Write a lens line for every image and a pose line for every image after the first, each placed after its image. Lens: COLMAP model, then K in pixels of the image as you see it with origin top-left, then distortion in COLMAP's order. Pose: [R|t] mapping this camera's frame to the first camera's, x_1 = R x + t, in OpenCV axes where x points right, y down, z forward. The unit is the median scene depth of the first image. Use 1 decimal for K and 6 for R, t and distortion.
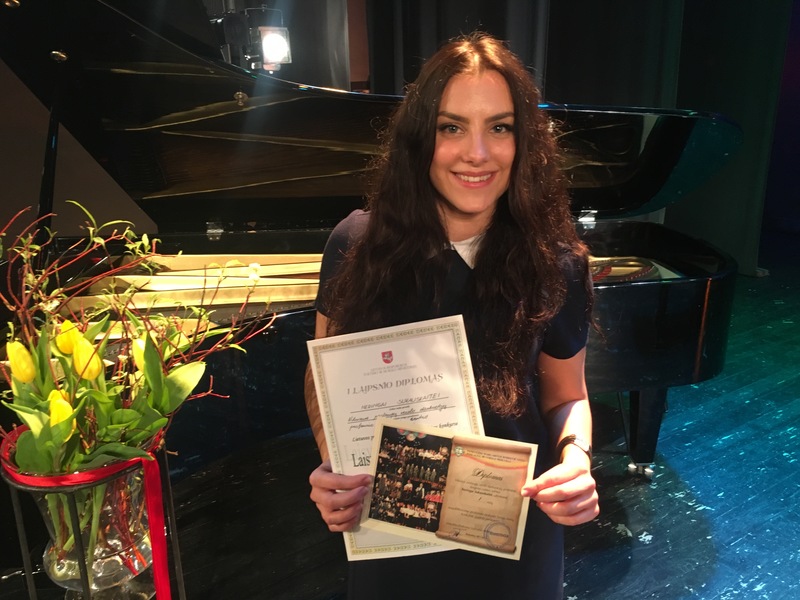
lens RADIAL K [[678.7, 0, 396.6], [0, 678.7, 302.6], [0, 0, 1]] dist [0.079249, -0.103817]
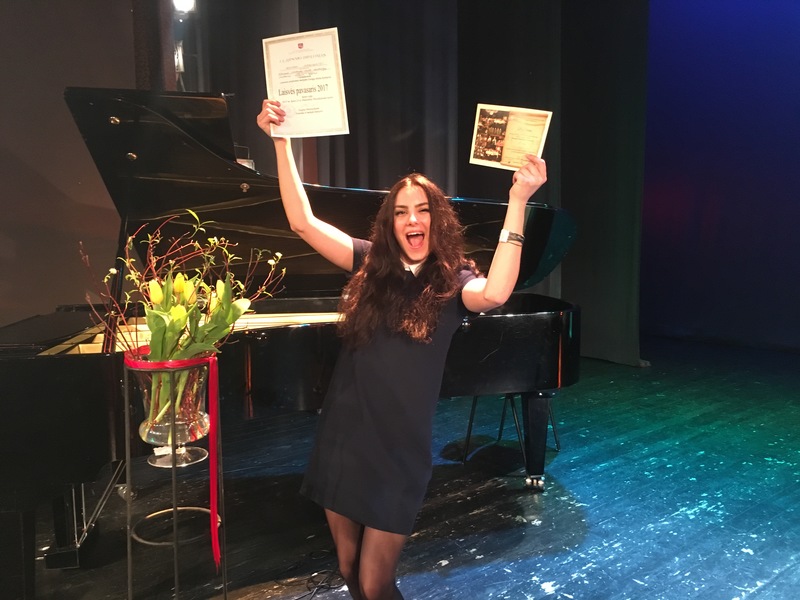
lens RADIAL K [[678.7, 0, 396.6], [0, 678.7, 302.6], [0, 0, 1]] dist [0.079249, -0.103817]
pose [[0.995524, -0.000815, 0.094507, -0.025277], [0.019752, 0.979677, -0.199609, 0.187139], [-0.092424, 0.200582, 0.975308, -0.328067]]
